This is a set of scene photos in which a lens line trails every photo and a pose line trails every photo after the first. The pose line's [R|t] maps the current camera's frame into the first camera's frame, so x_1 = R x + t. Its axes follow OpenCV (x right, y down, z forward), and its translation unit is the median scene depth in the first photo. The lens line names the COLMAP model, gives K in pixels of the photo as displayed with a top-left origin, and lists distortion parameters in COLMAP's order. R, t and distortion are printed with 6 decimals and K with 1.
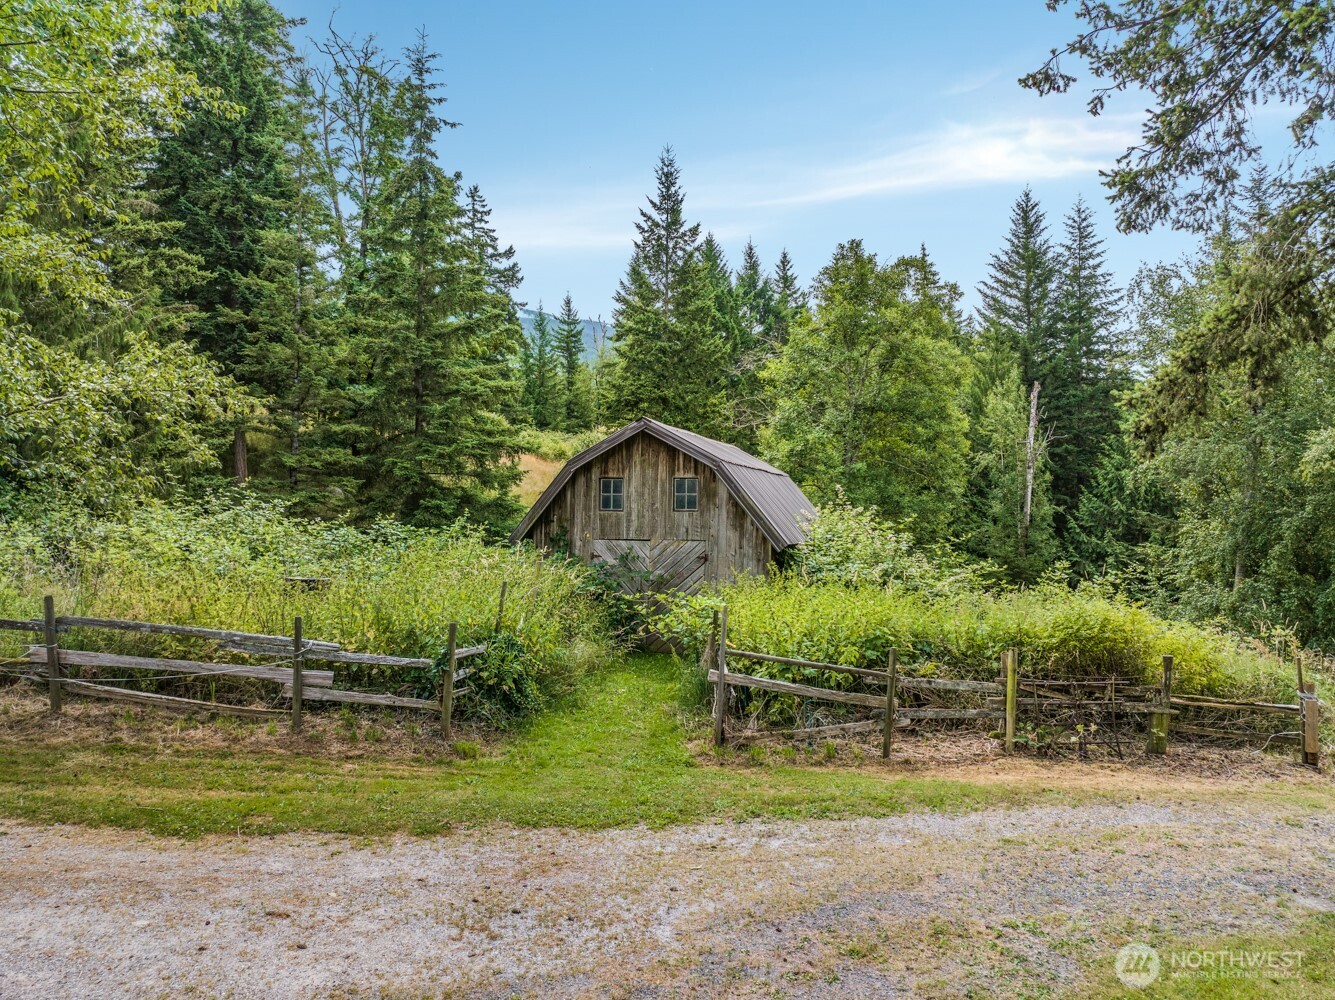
lens RADIAL K [[944.3, 0, 667.5], [0, 944.3, 500.0], [0, 0, 1]] dist [-0.047021, 0.002479]
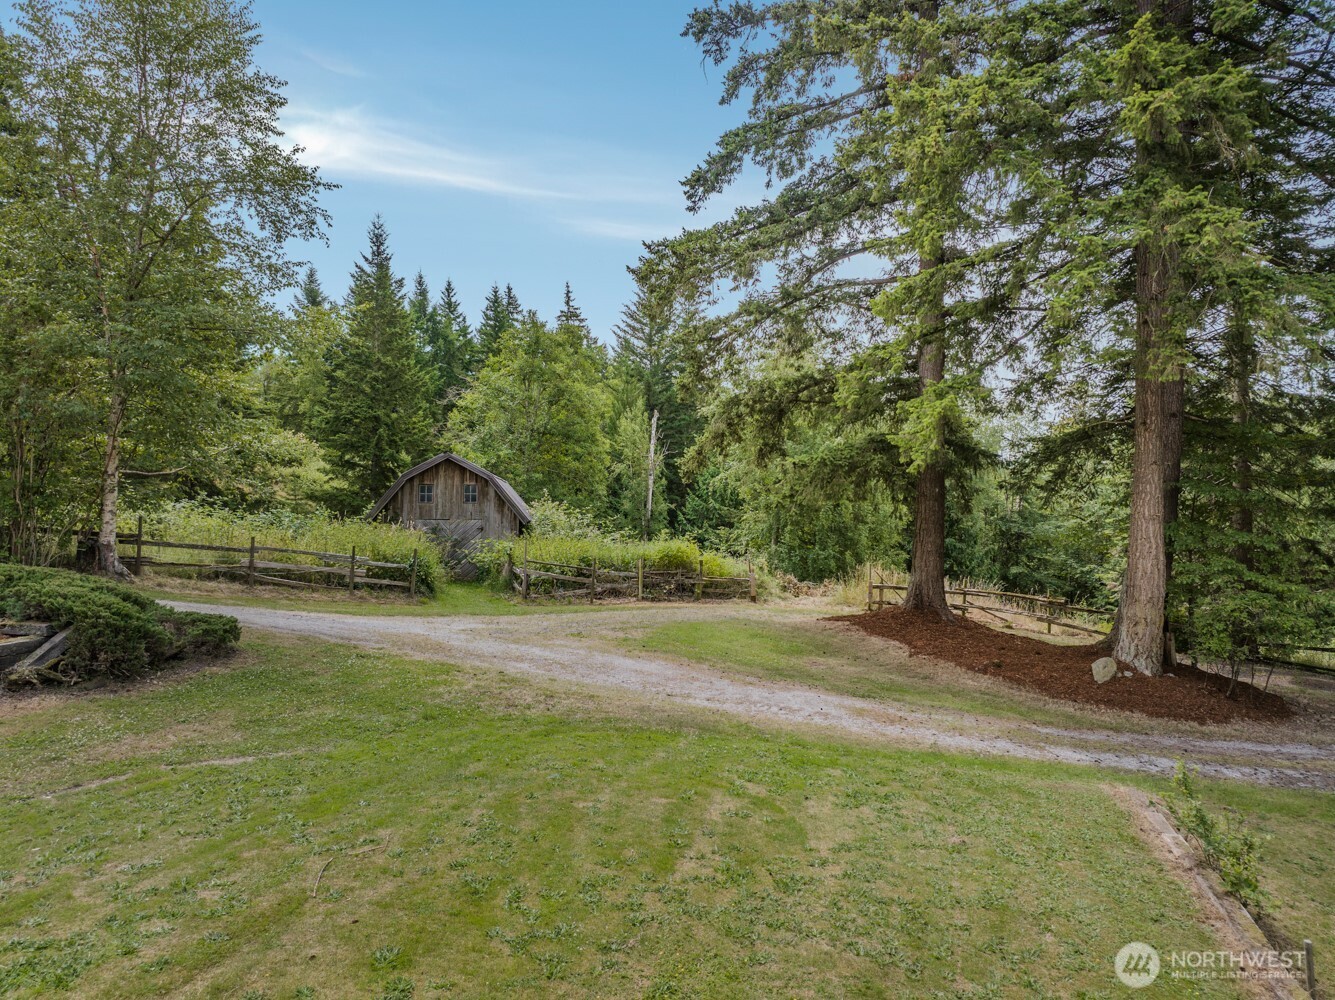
lens RADIAL K [[944.3, 0, 667.5], [0, 944.3, 500.0], [0, 0, 1]] dist [-0.047021, 0.002479]
pose [[0.926927, 0.001945, 0.375238, -0.092803], [-0.001786, 0.999998, -0.000771, 0.001955], [-0.375239, 0.000045, 0.926928, -0.246515]]
